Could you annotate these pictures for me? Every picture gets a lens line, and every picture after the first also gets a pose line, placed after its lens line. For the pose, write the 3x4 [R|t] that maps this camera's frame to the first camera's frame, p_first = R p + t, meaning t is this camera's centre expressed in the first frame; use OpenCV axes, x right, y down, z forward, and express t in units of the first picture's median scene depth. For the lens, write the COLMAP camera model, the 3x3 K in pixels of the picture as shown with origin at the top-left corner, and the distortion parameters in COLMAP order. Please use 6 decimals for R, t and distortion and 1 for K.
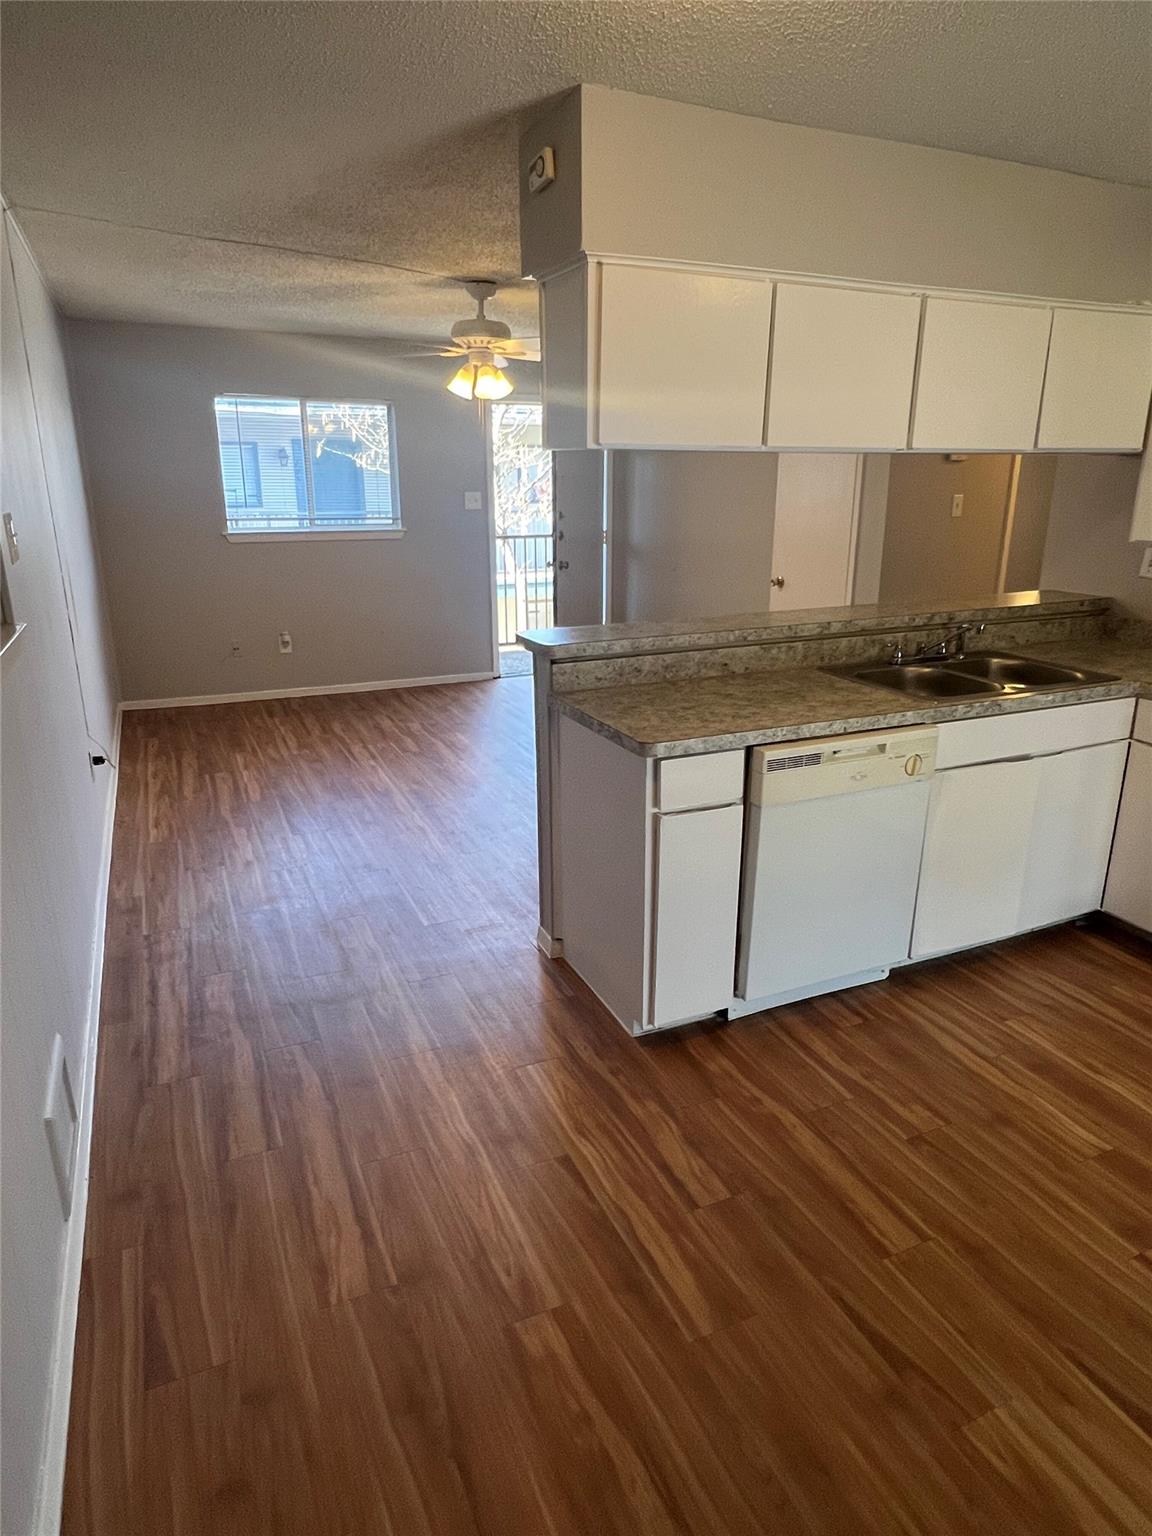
lens RADIAL K [[931.2, 0, 575.9], [0, 931.2, 763.1], [0, 0, 1]] dist [-0.003222, -0.001260]
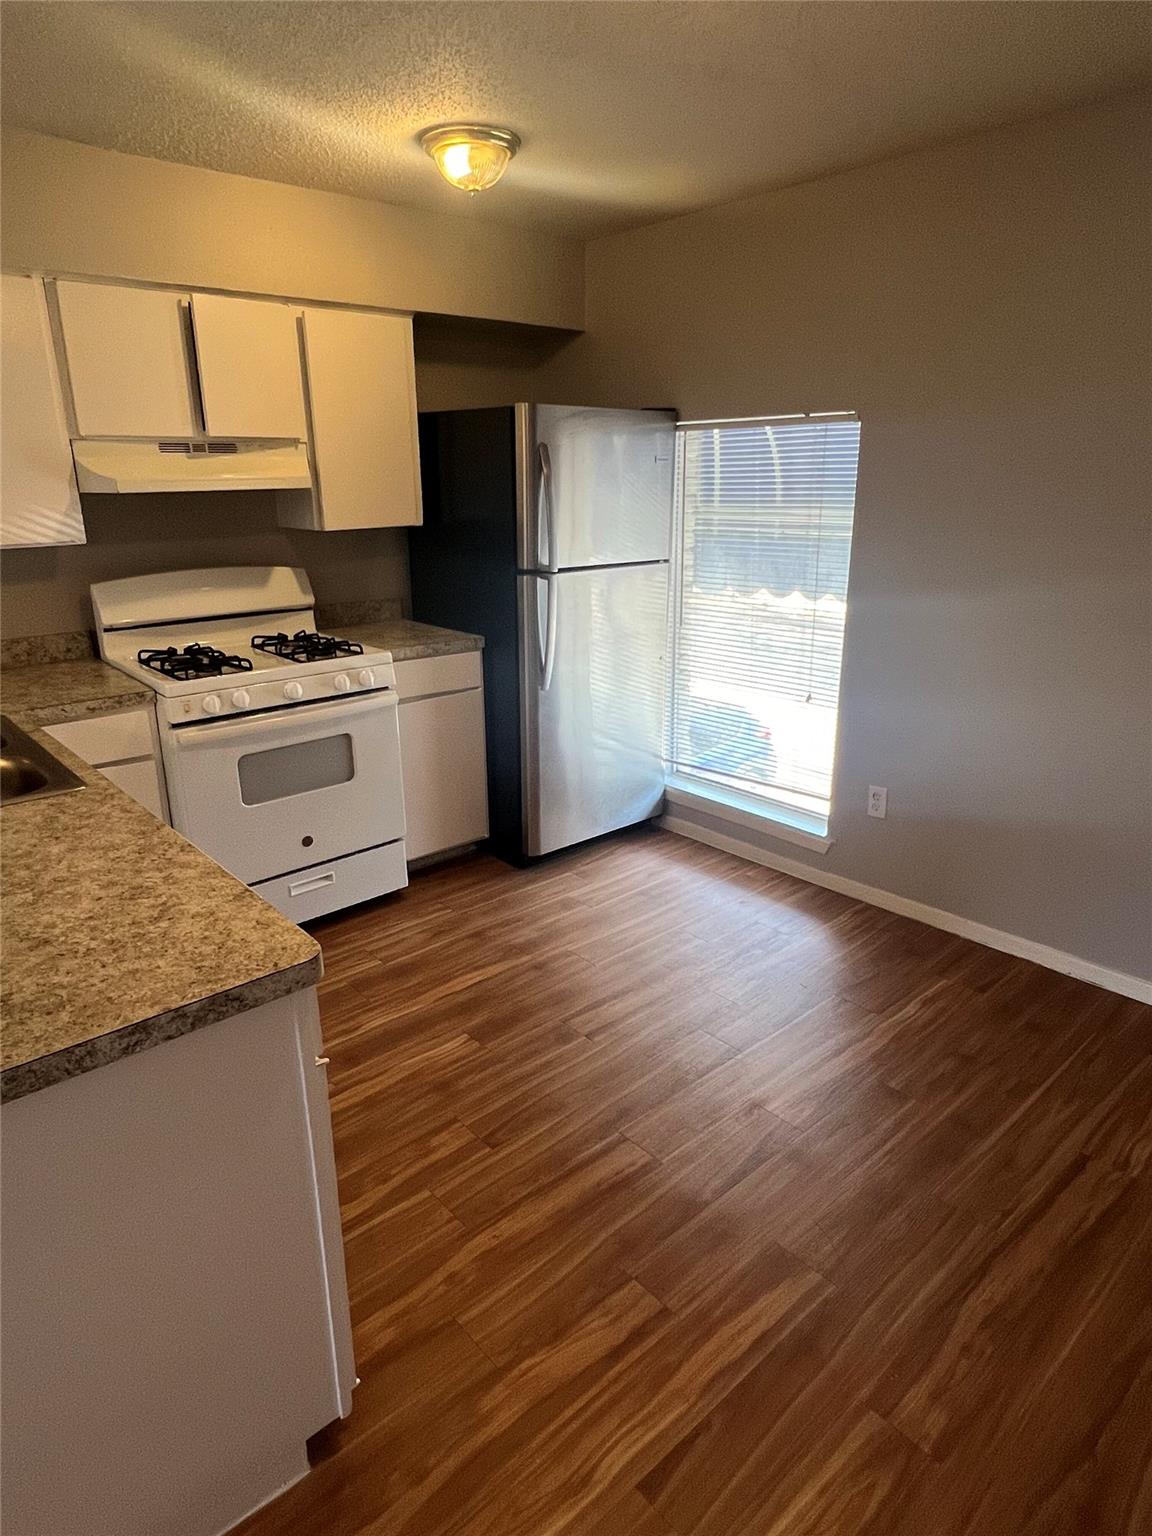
lens RADIAL K [[931.2, 0, 575.9], [0, 931.2, 763.1], [0, 0, 1]] dist [-0.003222, -0.001260]
pose [[-0.305060, -0.278484, 0.910706, -0.383338], [0.284649, 0.885909, 0.366251, -0.243686], [-0.908798, 0.370960, -0.190985, 0.824903]]
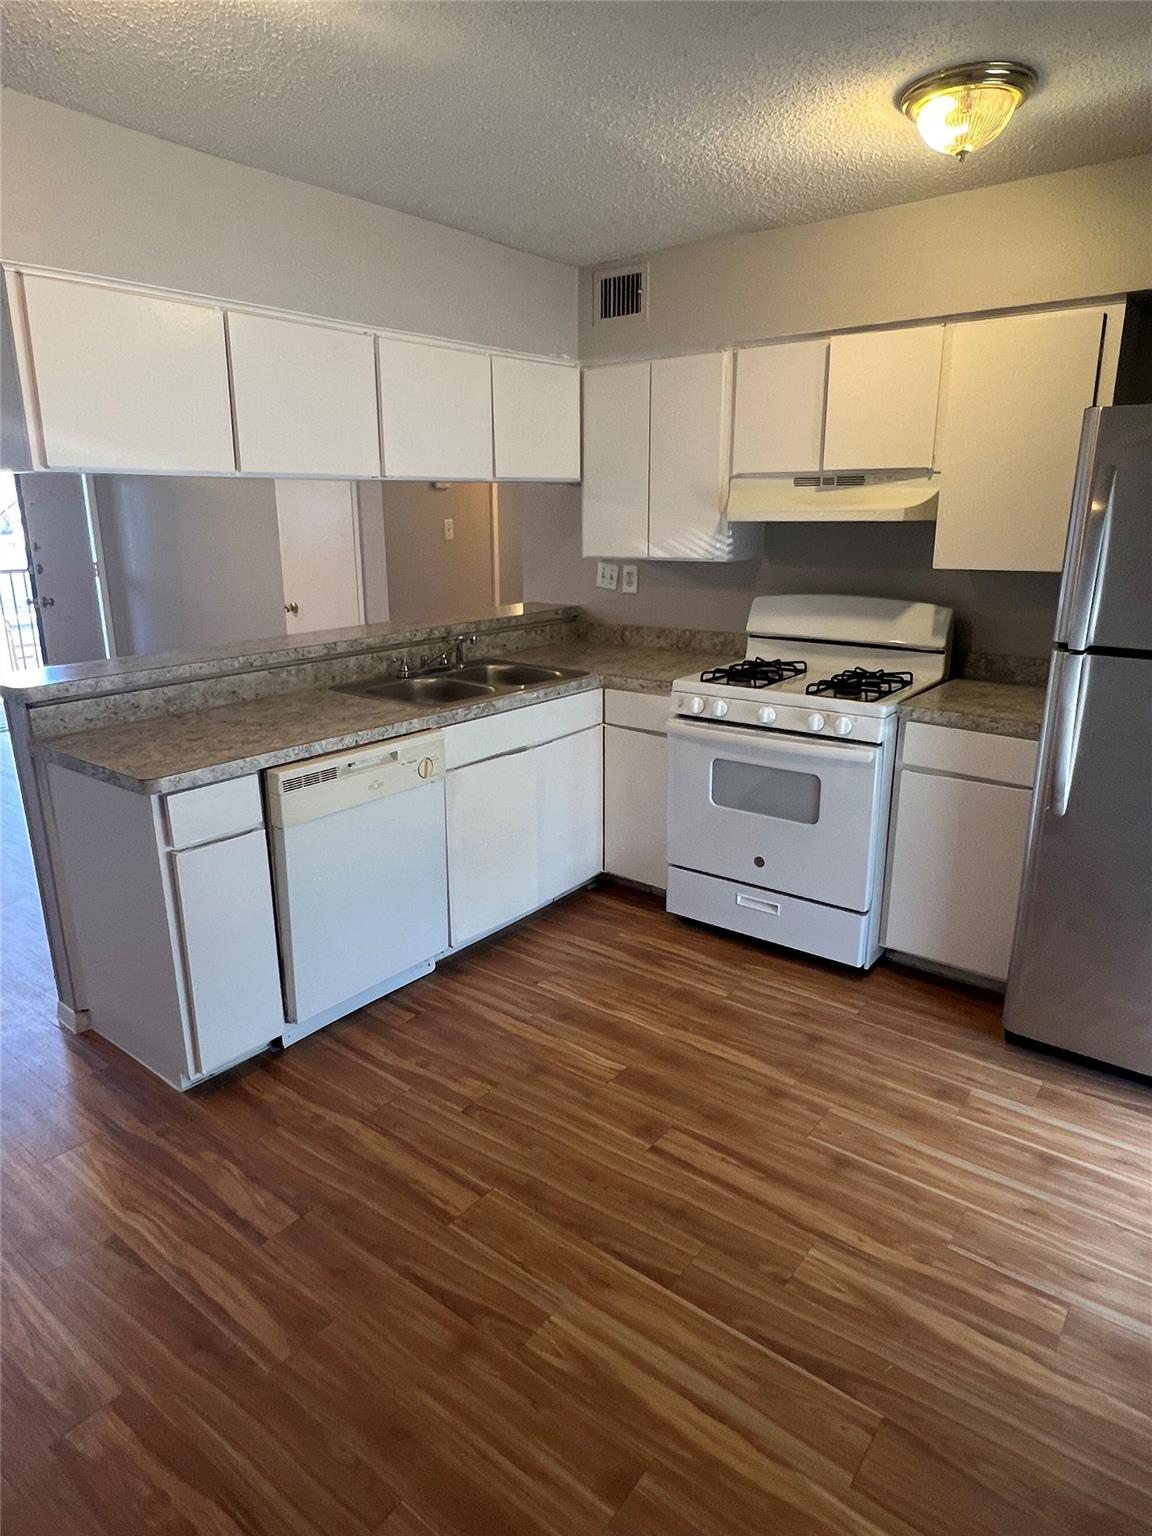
lens RADIAL K [[931.2, 0, 575.9], [0, 931.2, 763.1], [0, 0, 1]] dist [-0.003222, -0.001260]
pose [[0.882801, -0.125638, 0.452634, 0.030549], [0.137882, 0.990430, 0.005994, 0.014463], [-0.449056, 0.057119, 0.891676, -0.039682]]
